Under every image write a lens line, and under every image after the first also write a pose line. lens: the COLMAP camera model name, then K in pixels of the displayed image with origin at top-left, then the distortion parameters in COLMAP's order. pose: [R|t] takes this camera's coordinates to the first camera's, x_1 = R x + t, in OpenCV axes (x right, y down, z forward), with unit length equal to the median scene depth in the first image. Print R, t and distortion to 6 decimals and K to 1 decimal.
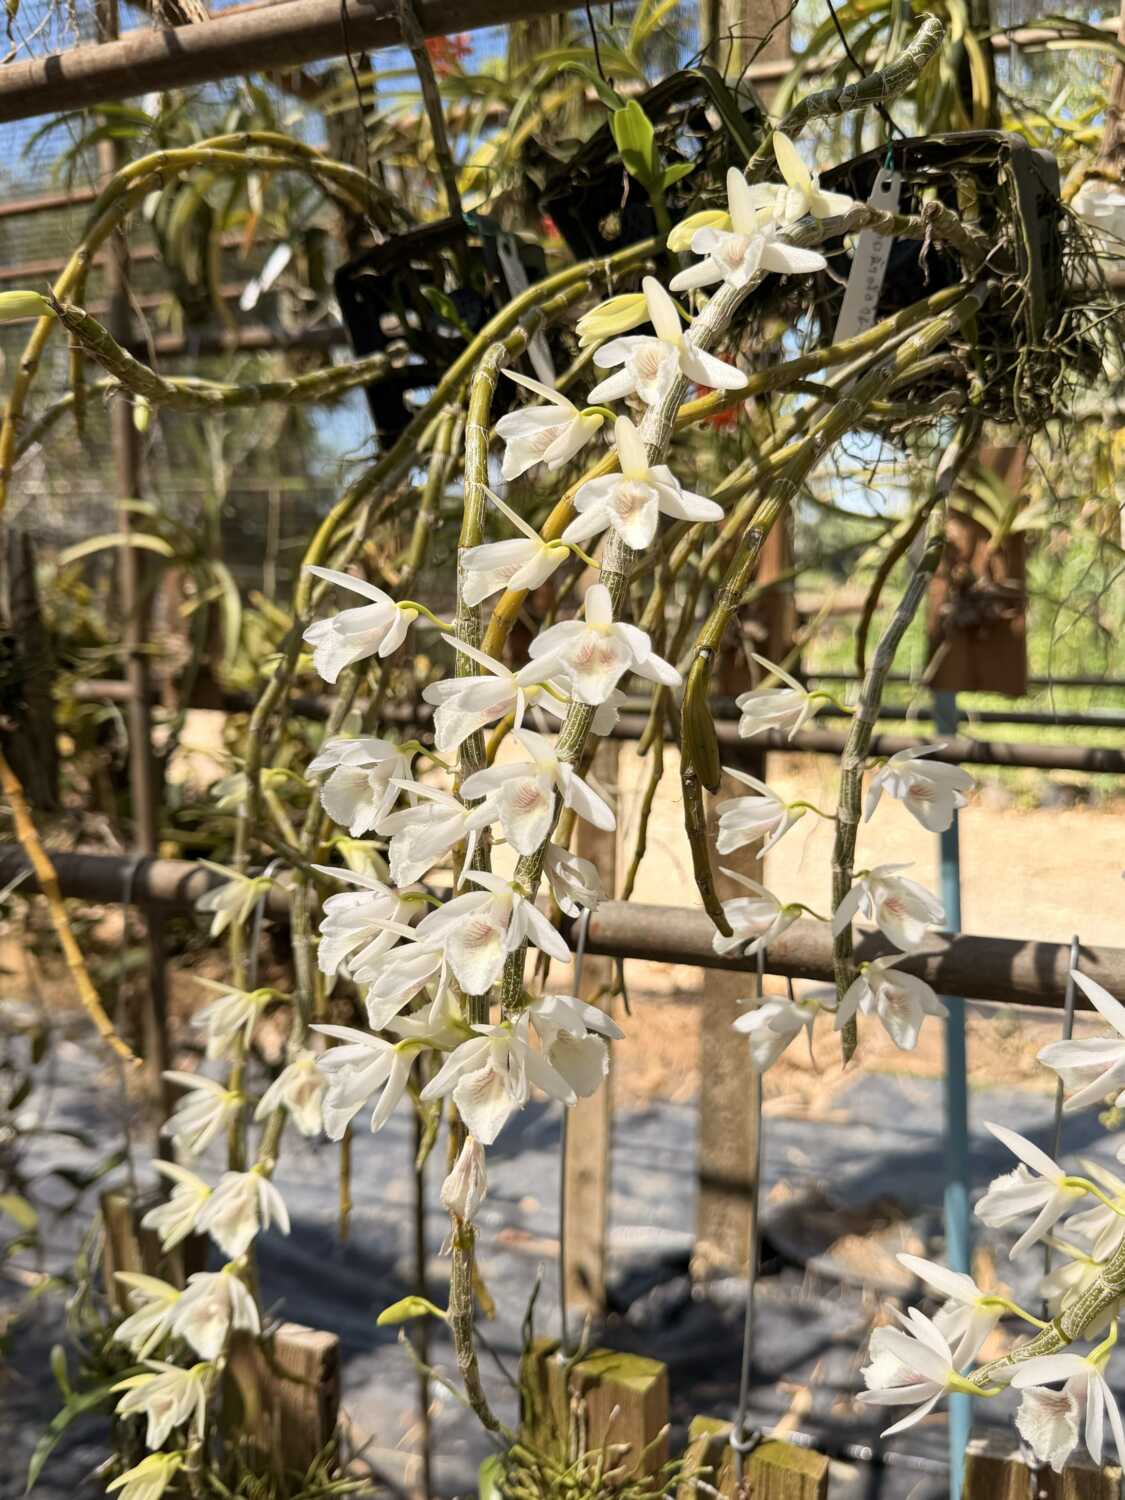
lens RADIAL K [[1251.7, 0, 562.5], [0, 1251.7, 750.0], [0, 0, 1]] dist [-0.011944, -0.006093]
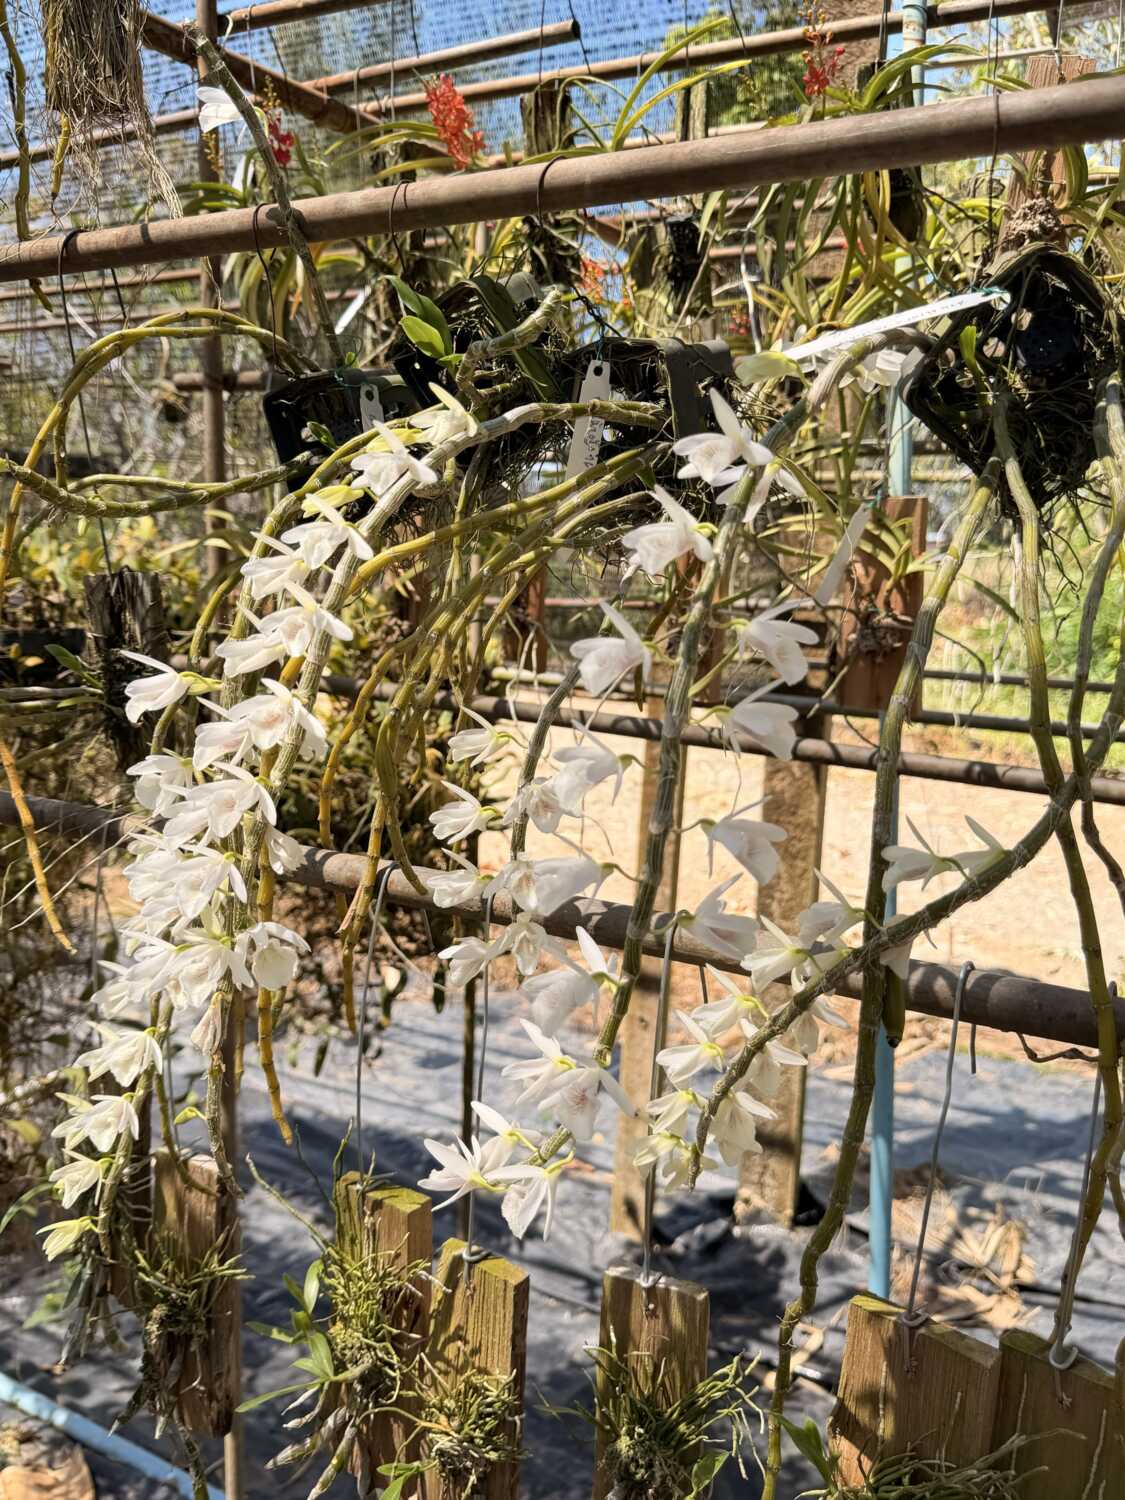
lens RADIAL K [[1244.4, 0, 569.8], [0, 1244.4, 741.4], [0, 0, 1]] dist [-0.009238, -0.014825]
pose [[0.990432, 0.057707, -0.125359, 0.201504], [-0.054037, 0.998010, 0.032488, -0.039740], [0.126984, -0.025403, 0.991579, -0.186214]]
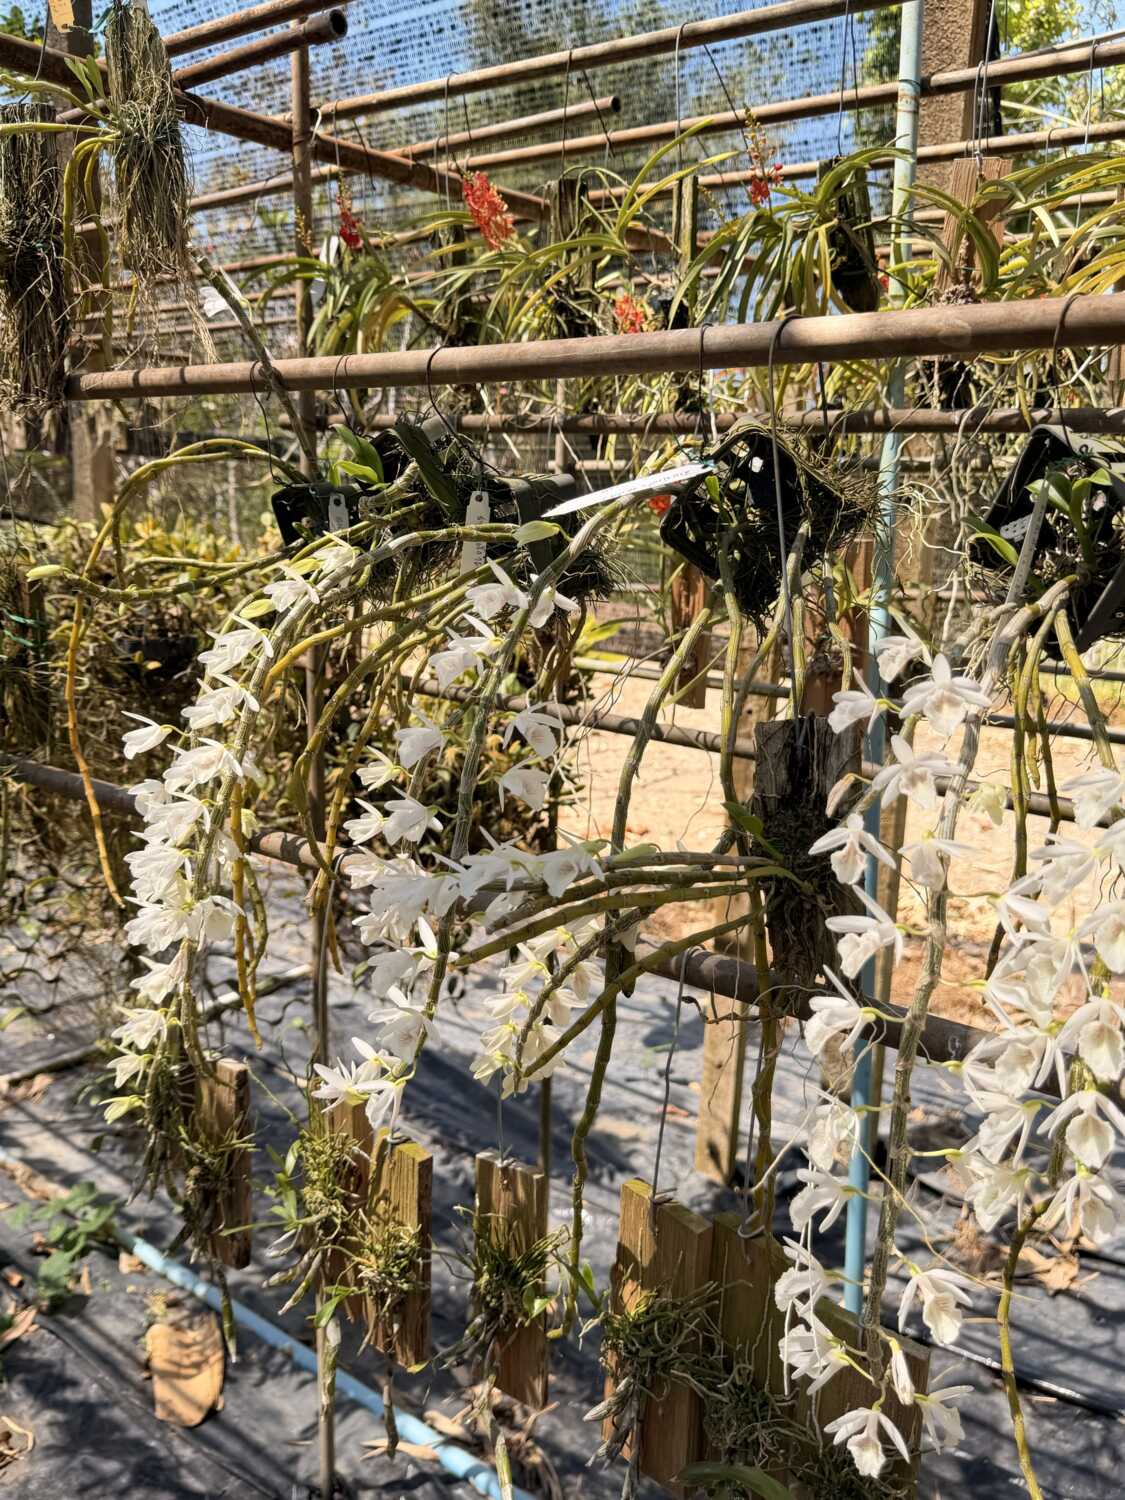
lens RADIAL K [[1224.6, 0, 562.5], [0, 1224.6, 750.0], [0, 0, 1]] dist [0.094121, -0.218139]
pose [[0.959159, 0.088925, -0.268527, 0.423106], [-0.068802, 0.994133, 0.083460, -0.109698], [0.274373, -0.061576, 0.959650, -0.360759]]
